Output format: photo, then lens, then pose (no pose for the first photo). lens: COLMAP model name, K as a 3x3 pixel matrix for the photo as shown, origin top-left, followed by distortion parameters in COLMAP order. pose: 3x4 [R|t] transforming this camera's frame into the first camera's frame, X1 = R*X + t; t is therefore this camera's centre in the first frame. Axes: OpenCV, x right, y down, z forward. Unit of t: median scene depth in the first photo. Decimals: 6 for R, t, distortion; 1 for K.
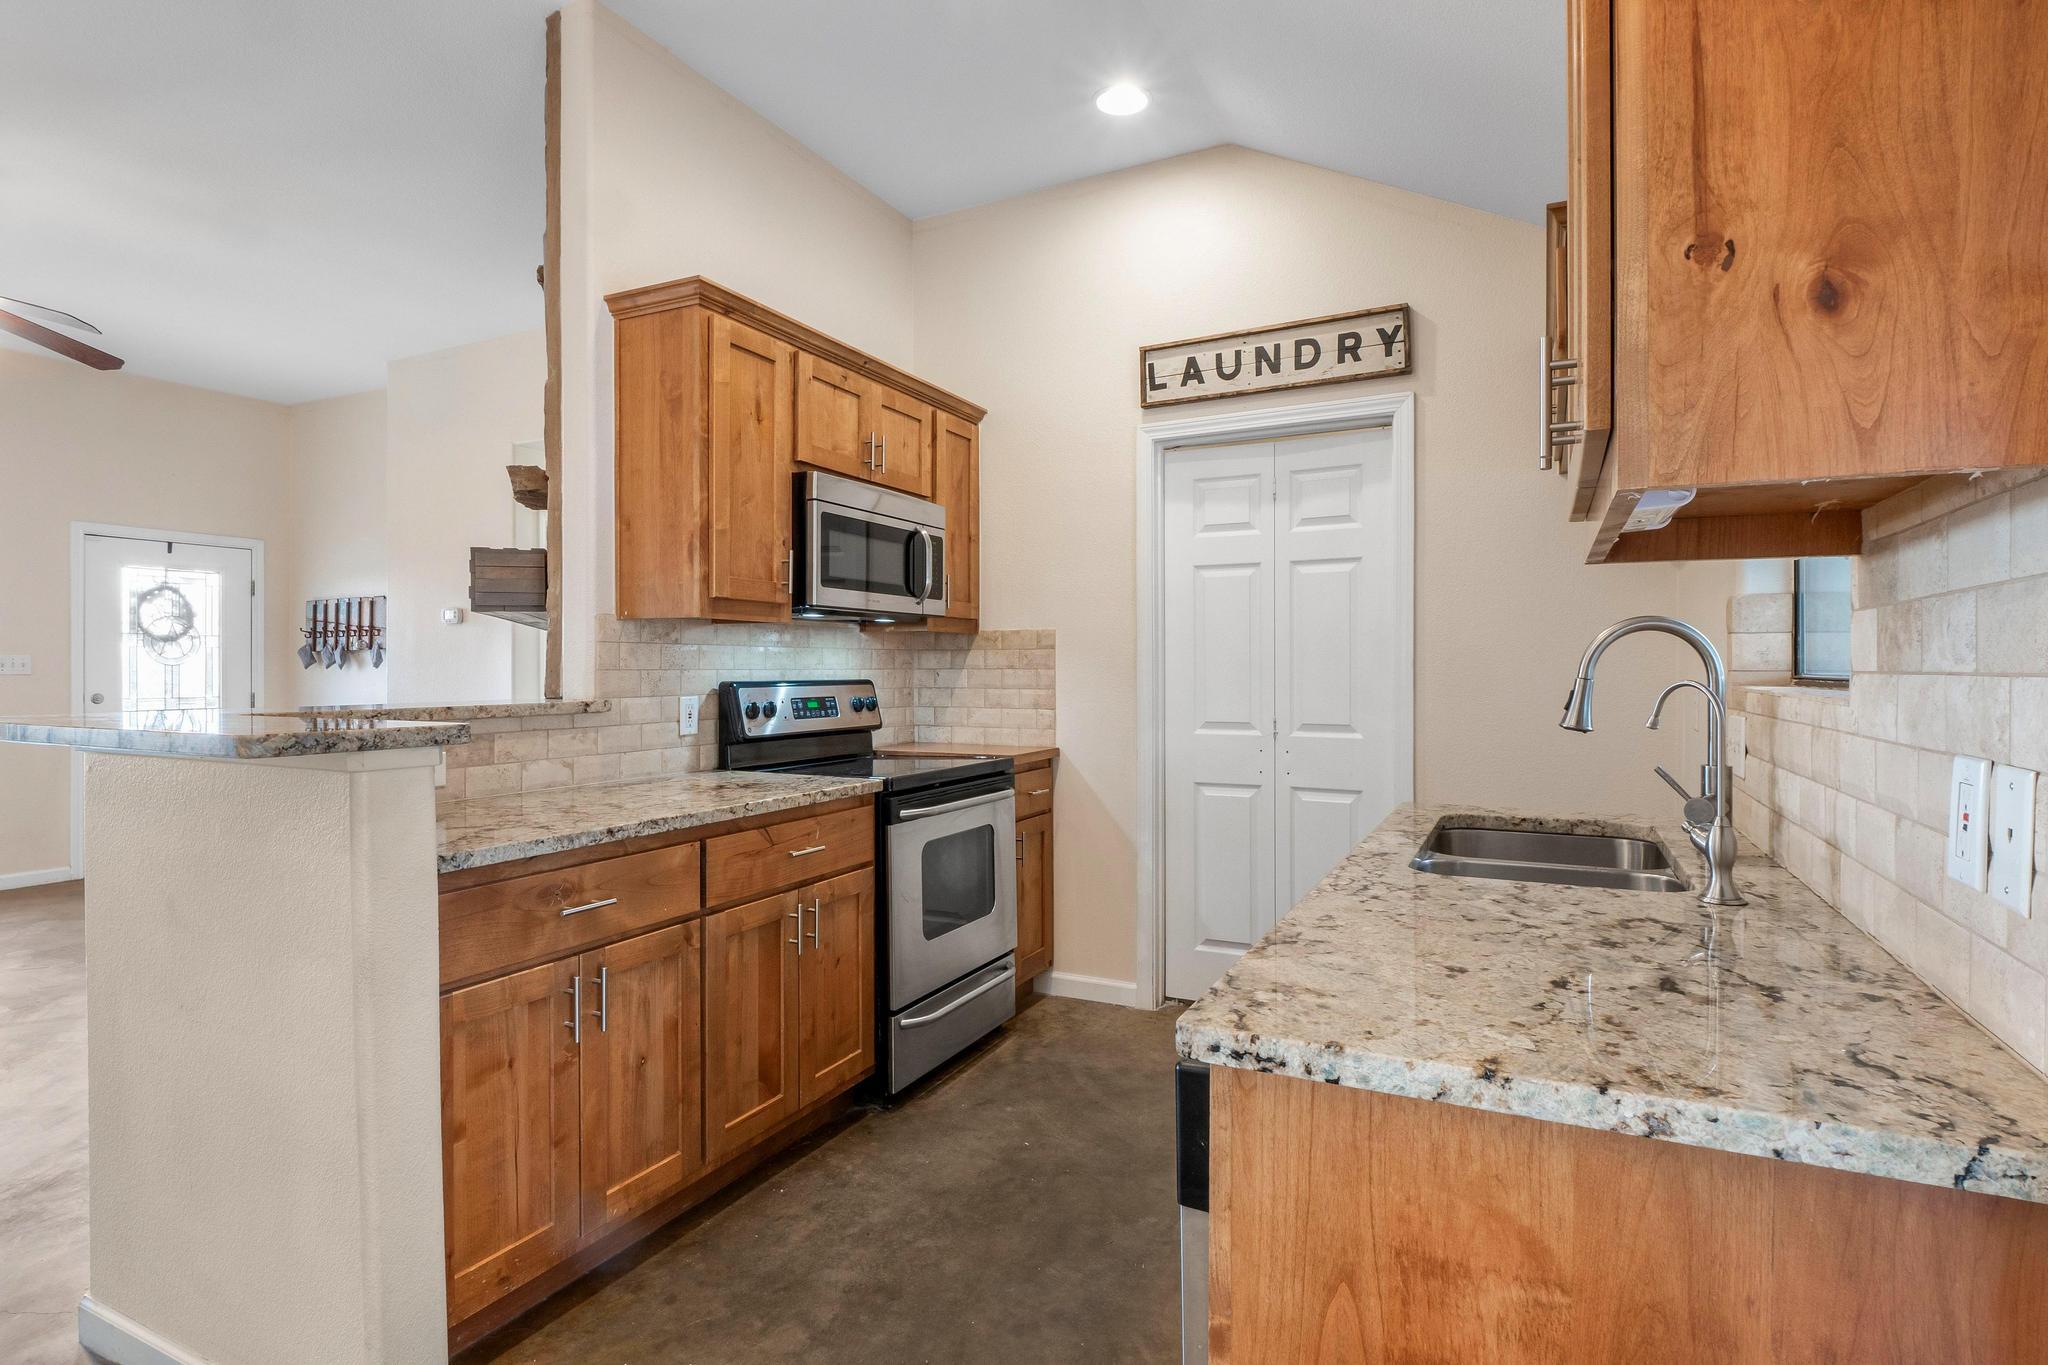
lens RADIAL K [[999.3, 0, 1024.5], [0, 999.3, 678.1], [0, 0, 1]] dist [-0.001260, -0.007150]
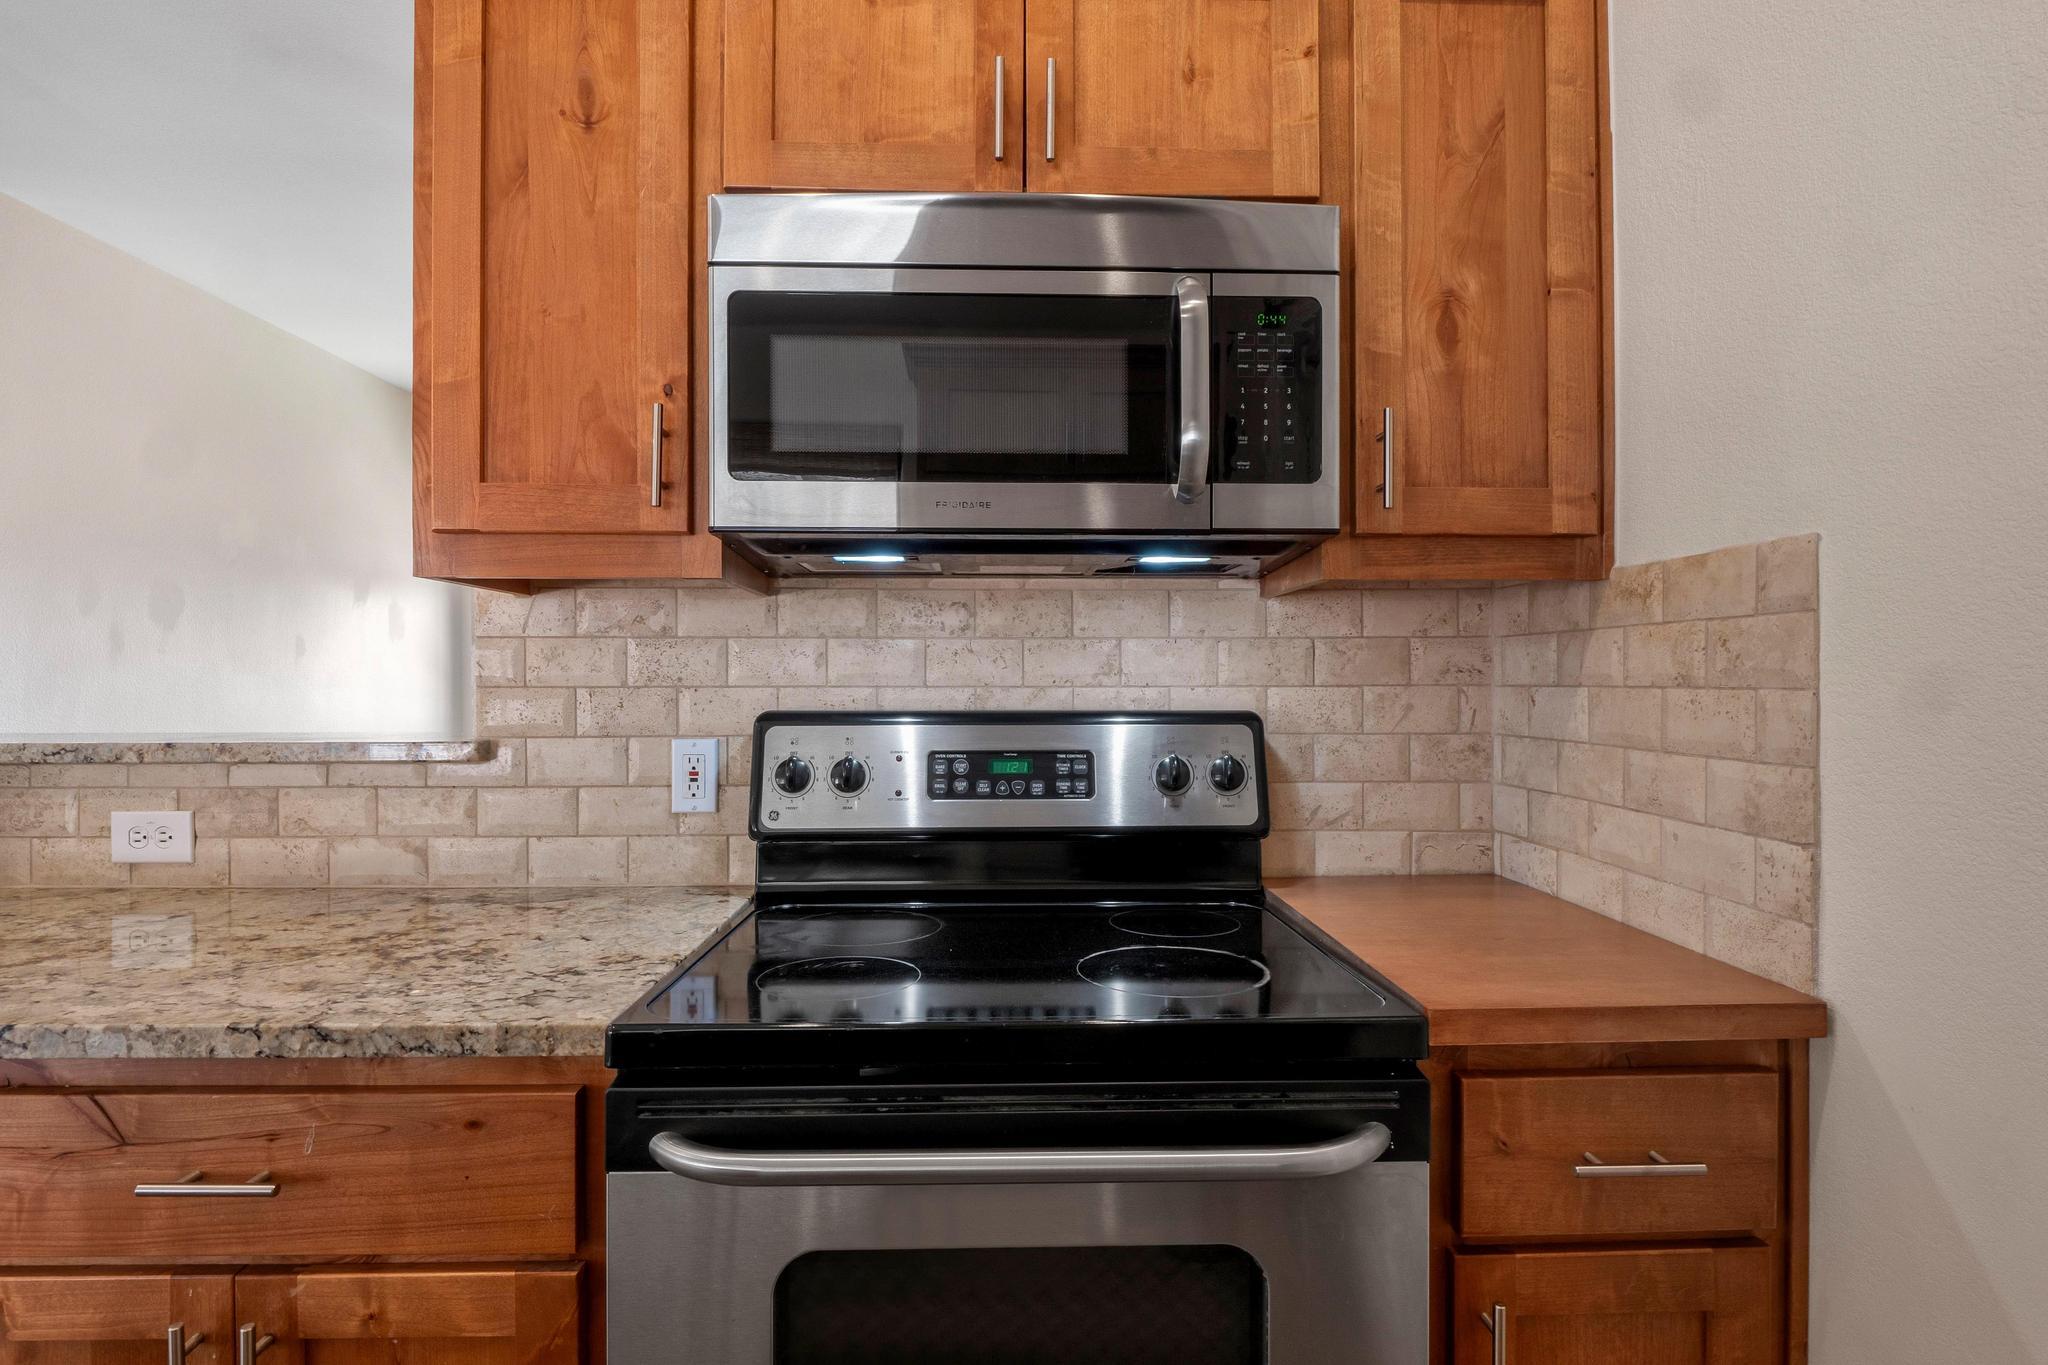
lens RADIAL K [[1030.1, 0, 1033.7], [0, 1030.1, 673.1], [0, 0, 1]] dist [-0.018235, -0.000557]
pose [[0.479307, -0.004308, -0.877637, 0.184388], [-0.008945, 0.999912, -0.009794, -0.010053], [0.877602, 0.012545, 0.479226, 0.791994]]
